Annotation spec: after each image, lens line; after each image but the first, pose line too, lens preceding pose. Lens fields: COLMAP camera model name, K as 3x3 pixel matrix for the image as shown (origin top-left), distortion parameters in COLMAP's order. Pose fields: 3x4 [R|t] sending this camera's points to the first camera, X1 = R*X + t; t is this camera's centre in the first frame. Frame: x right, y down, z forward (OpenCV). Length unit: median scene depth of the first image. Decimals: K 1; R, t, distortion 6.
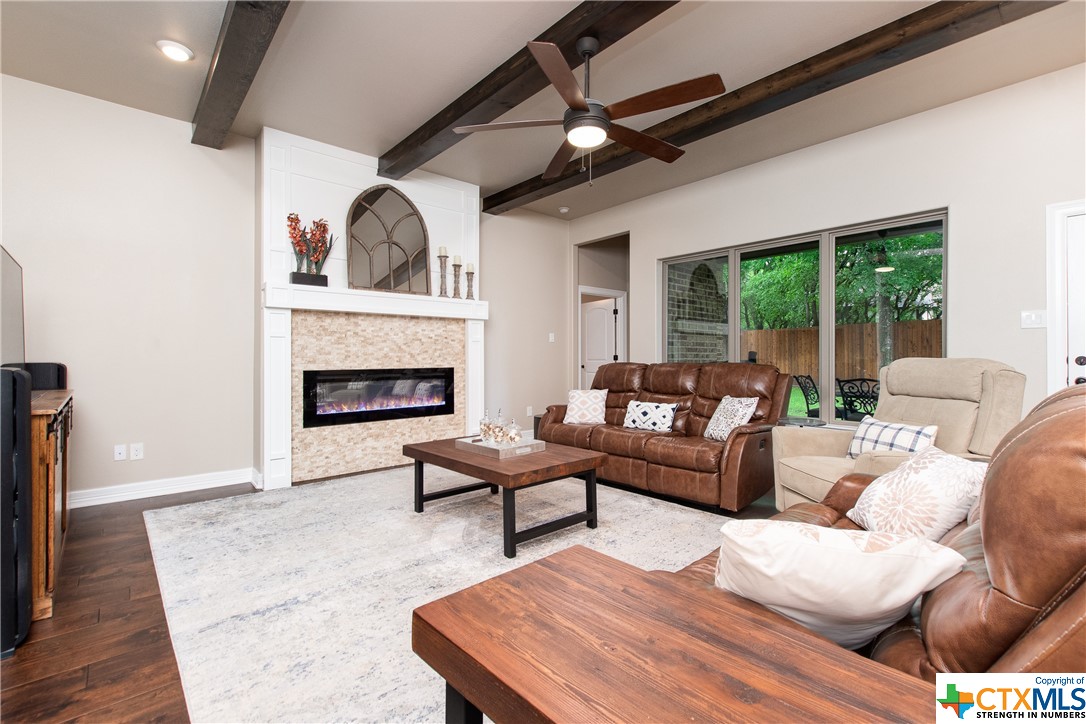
lens RADIAL K [[477.5, 0, 541.0], [0, 477.5, 358.2], [0, 0, 1]] dist [0.001806, -0.002598]
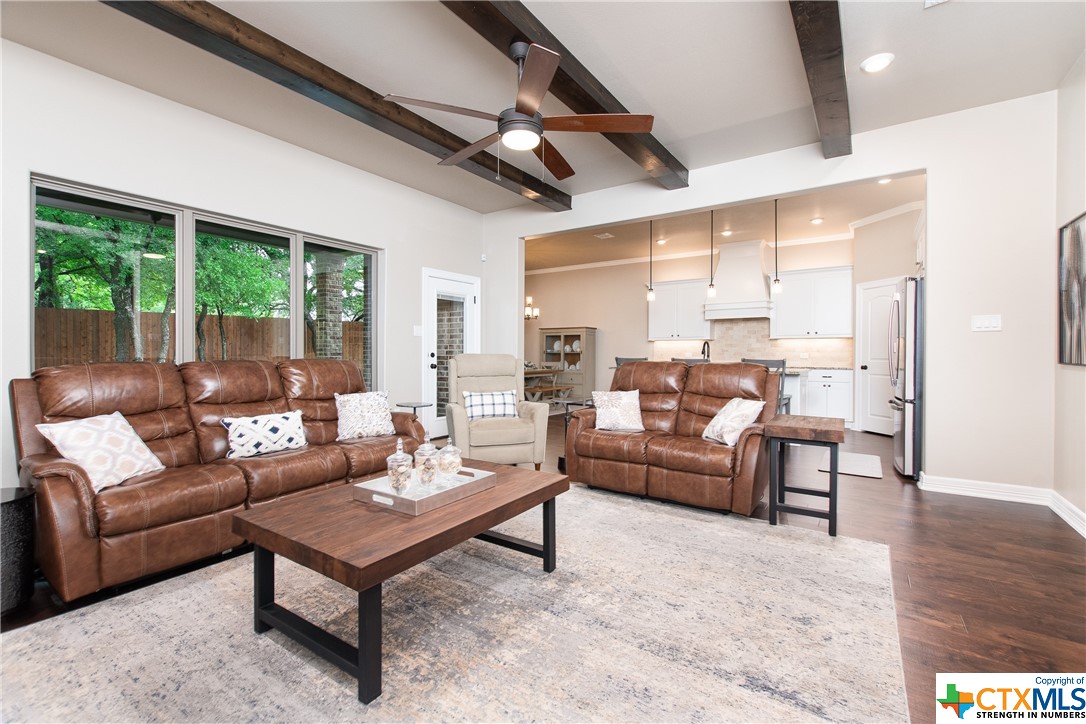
lens RADIAL K [[477.5, 0, 548.0], [0, 477.5, 359.0], [0, 0, 1]] dist [0.001806, -0.002598]
pose [[-0.245046, -0.012873, 0.969426, -0.568890], [-0.005379, 0.999915, 0.011919, -0.004158], [-0.969496, -0.002294, -0.245095, 0.733945]]
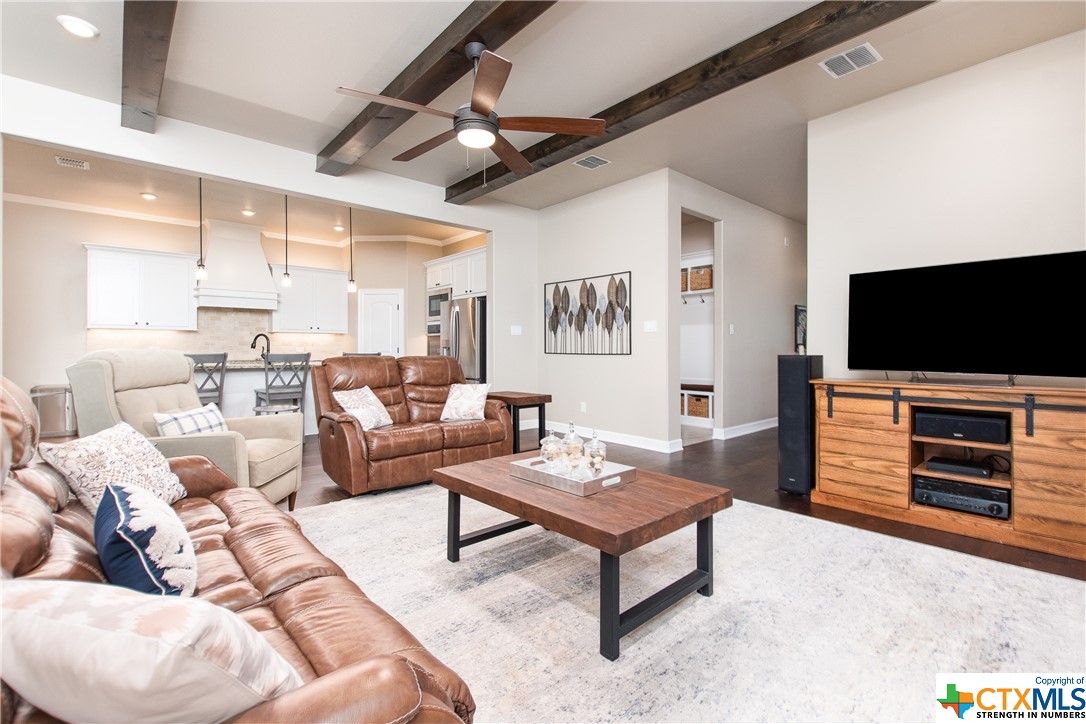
lens RADIAL K [[477.5, 0, 562.5], [0, 477.5, 352.0], [0, 0, 1]] dist [0.001806, -0.002598]
pose [[-0.999894, -0.002427, -0.014375, -0.076168], [-0.002465, 0.999994, 0.002618, 0.000195], [0.014369, 0.002653, -0.999893, 1.228357]]
